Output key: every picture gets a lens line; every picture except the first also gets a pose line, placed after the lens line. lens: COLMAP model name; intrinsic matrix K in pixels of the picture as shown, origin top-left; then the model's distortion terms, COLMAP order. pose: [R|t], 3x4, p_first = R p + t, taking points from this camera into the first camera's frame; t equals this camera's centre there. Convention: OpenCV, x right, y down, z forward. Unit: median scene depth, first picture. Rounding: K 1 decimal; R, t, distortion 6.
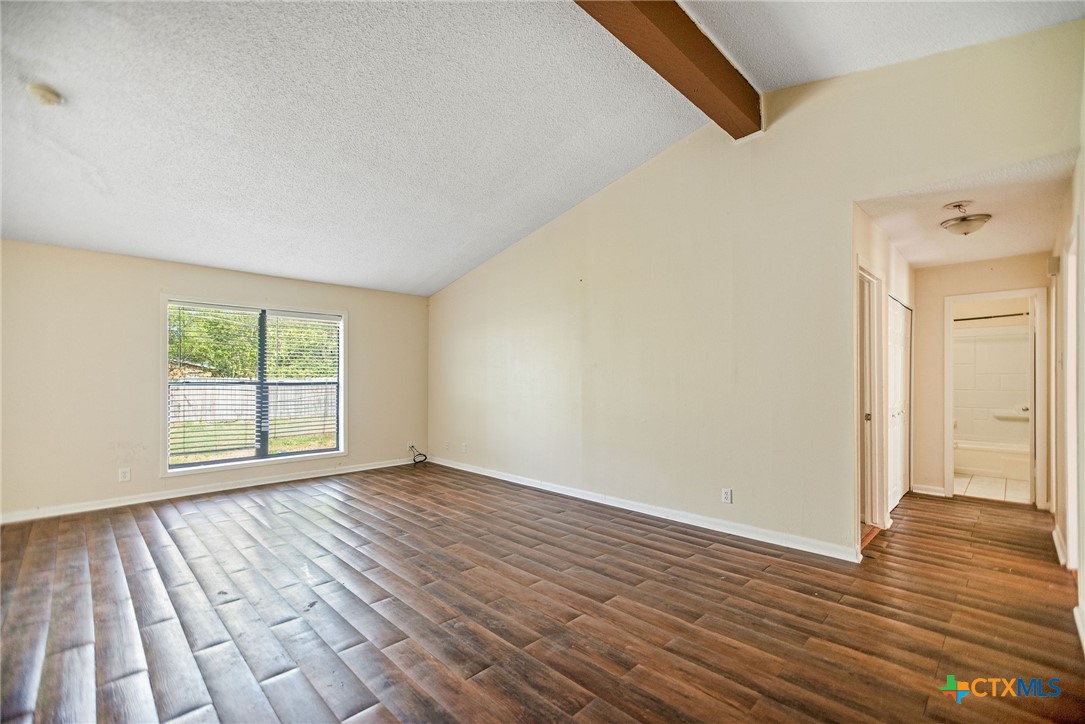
lens RADIAL K [[473.6, 0, 539.8], [0, 473.6, 377.4], [0, 0, 1]] dist [0.002920, 0.002102]
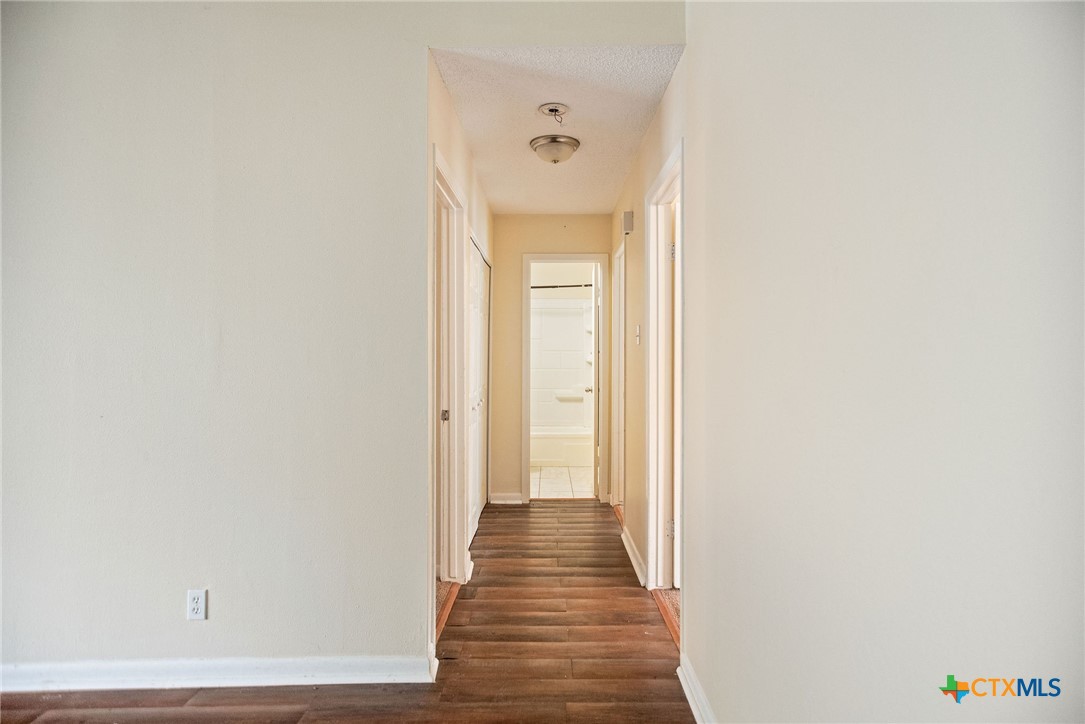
lens RADIAL K [[608.4, 0, 544.3], [0, 608.4, 359.8], [0, 0, 1]] dist [0.003379, 0.002066]
pose [[0.711723, -0.000733, 0.702460, 0.205551], [-0.007590, 0.999933, 0.008733, -0.000413], [-0.702420, -0.011547, 0.711669, 0.316802]]
